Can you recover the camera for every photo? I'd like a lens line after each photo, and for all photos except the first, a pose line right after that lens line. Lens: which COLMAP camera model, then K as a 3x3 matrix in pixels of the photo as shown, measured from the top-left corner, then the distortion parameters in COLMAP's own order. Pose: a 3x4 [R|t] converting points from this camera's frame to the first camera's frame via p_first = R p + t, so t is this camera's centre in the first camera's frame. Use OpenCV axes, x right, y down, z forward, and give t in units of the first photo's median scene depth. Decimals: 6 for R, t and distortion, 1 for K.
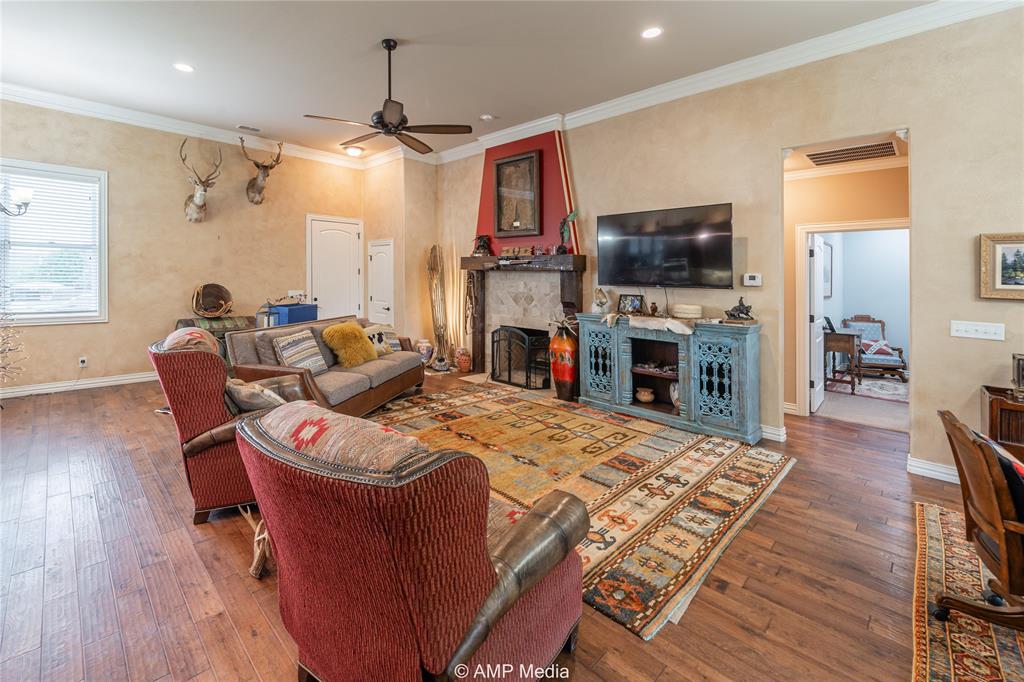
lens RADIAL K [[443.9, 0, 456.2], [0, 443.9, 276.2], [0, 0, 1]] dist [-0.002240, -0.001322]
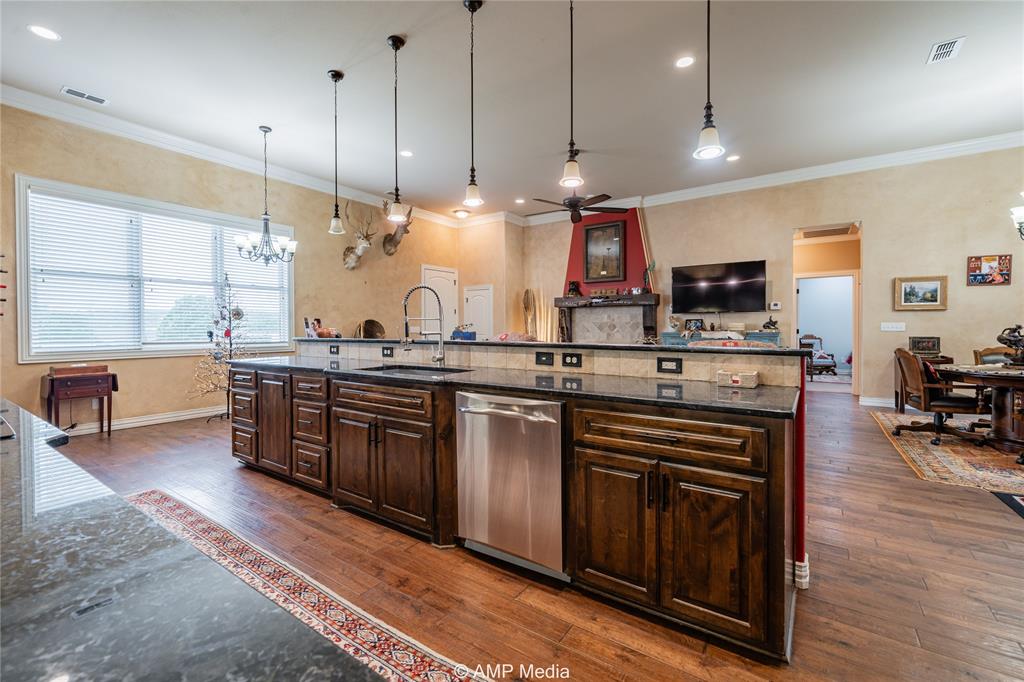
lens RADIAL K [[431.4, 0, 505.8], [0, 431.4, 335.4], [0, 0, 1]] dist [-0.000612, -0.000555]
pose [[0.978816, -0.022316, 0.203520, -0.468886], [0.018739, 0.999635, 0.019484, 0.048246], [-0.203880, -0.015258, 0.978877, -0.275255]]
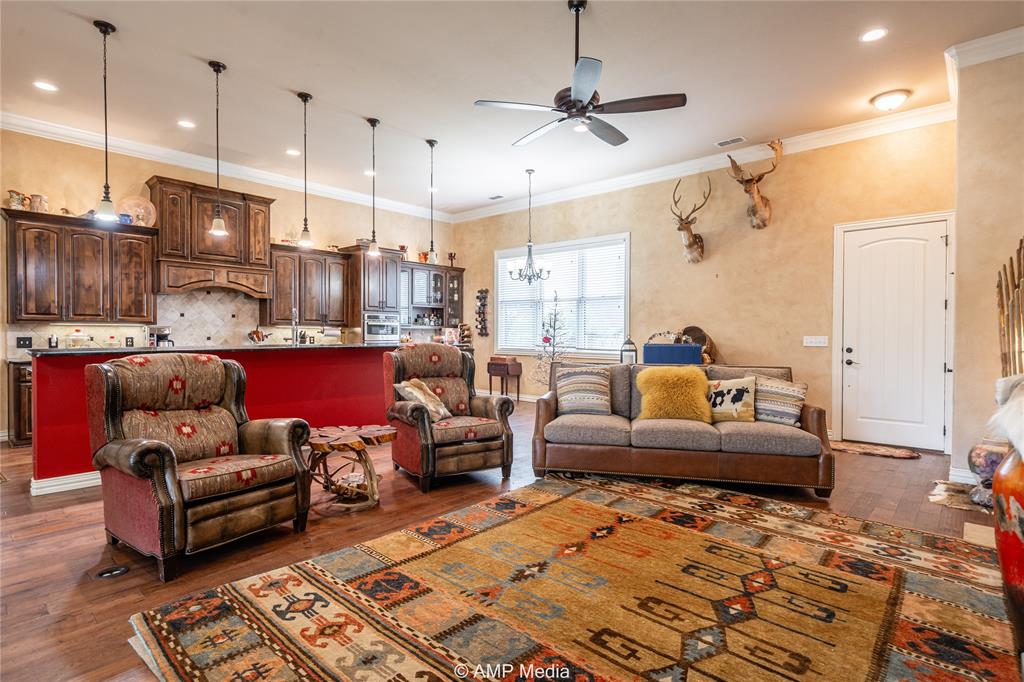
lens RADIAL K [[513.3, 0, 508.7], [0, 513.3, 343.7], [0, 0, 1]] dist [0.004012, -0.000209]
pose [[0.092969, 0.004091, -0.995661, 0.540217], [-0.005846, 0.999977, 0.003563, 0.057354], [0.995652, 0.005489, 0.092990, 0.559932]]
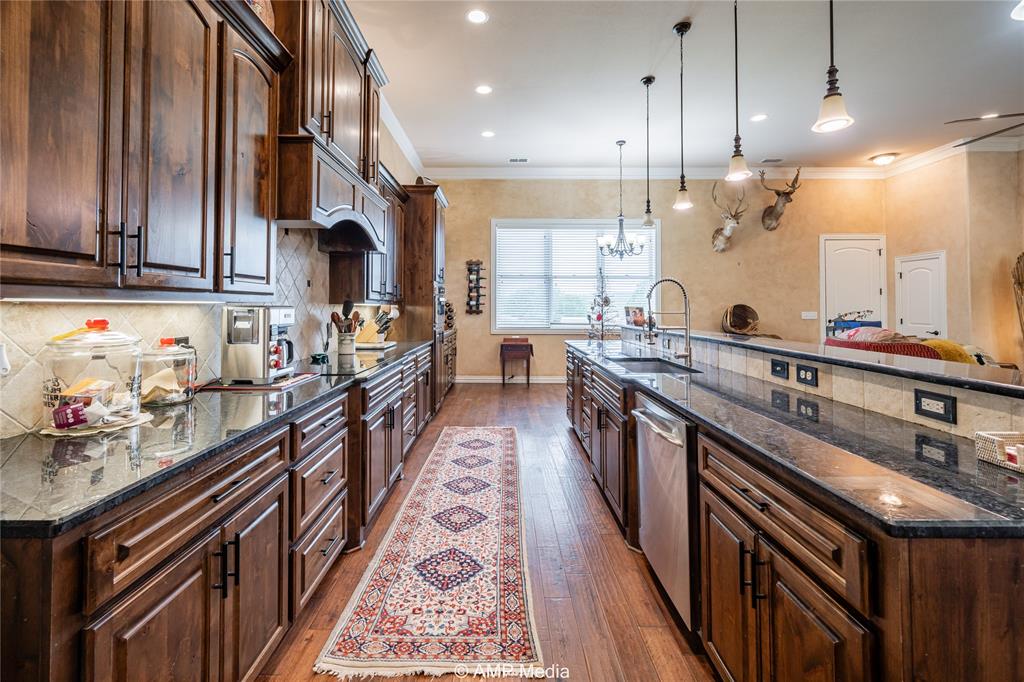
lens RADIAL K [[431.4, 0, 501.4], [0, 431.4, 306.1], [0, 0, 1]] dist [-0.000612, -0.000555]
pose [[0.733686, -0.018030, -0.679249, -0.273748], [0.010425, 0.999829, -0.015279, 0.035258], [0.679408, 0.004128, 0.733749, -0.248817]]
